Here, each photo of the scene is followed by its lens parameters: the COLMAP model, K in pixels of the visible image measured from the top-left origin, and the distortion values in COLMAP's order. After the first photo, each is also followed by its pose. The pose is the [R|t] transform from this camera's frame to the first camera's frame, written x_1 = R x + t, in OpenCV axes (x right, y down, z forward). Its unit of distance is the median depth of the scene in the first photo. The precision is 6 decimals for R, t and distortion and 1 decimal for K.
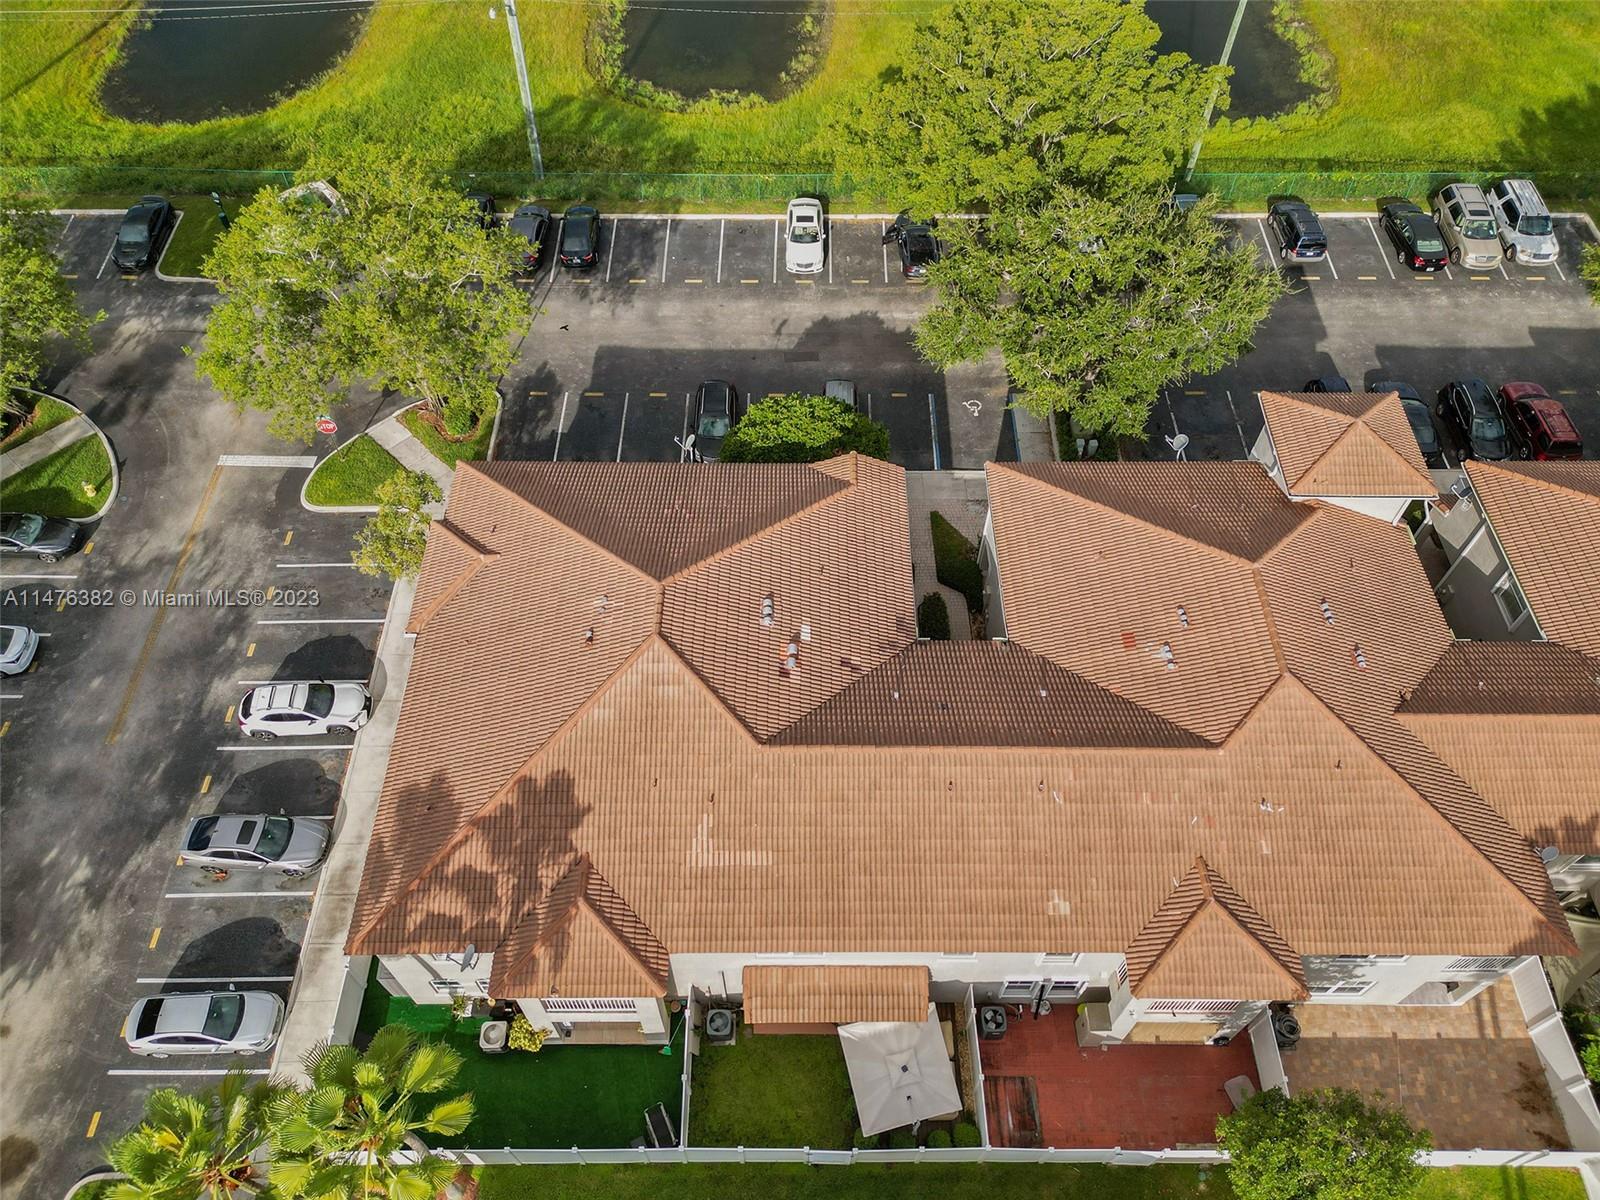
lens RADIAL K [[1158.6, 0, 794.3], [0, 1158.6, 614.2], [0, 0, 1]] dist [0.090089, -0.094487]
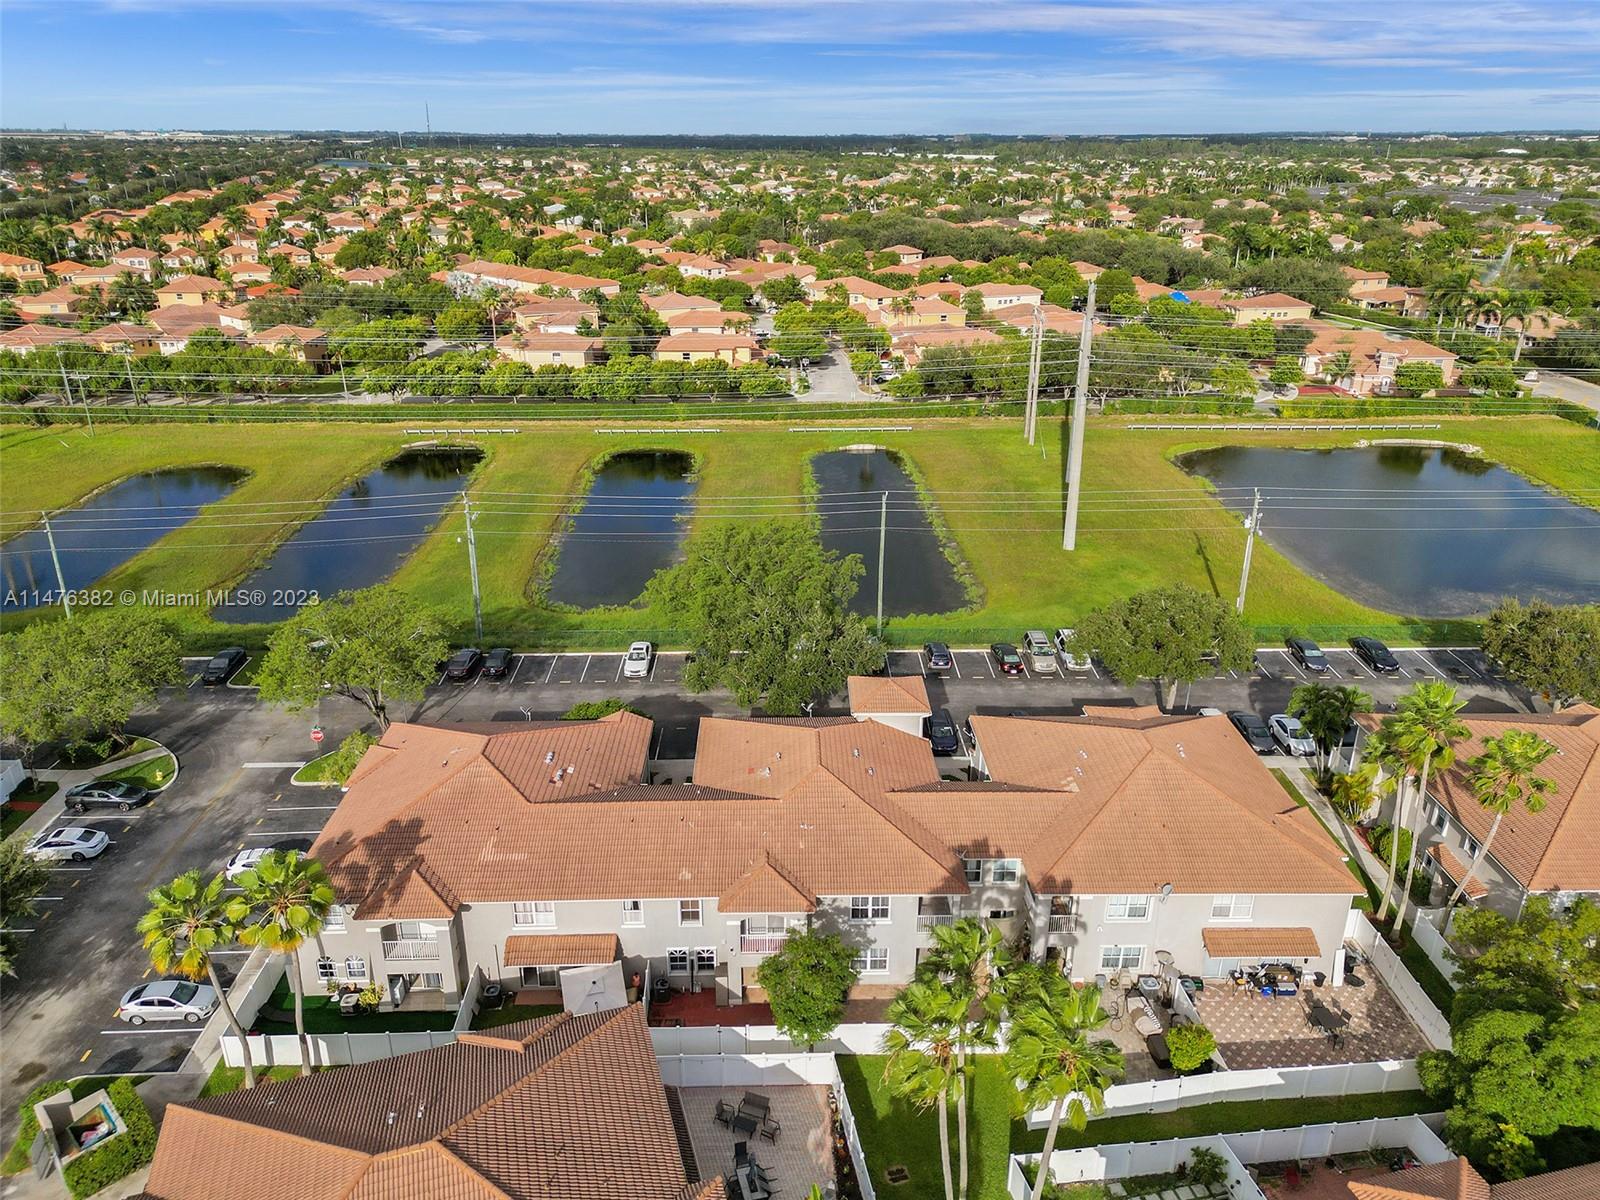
lens RADIAL K [[1158.6, 0, 794.3], [0, 1158.6, 614.2], [0, 0, 1]] dist [0.090089, -0.094487]
pose [[0.999926, -0.007859, 0.009289, 0.257426], [0.011567, 0.850918, -0.525171, 0.573910], [-0.003777, 0.525240, 0.850946, -0.491356]]
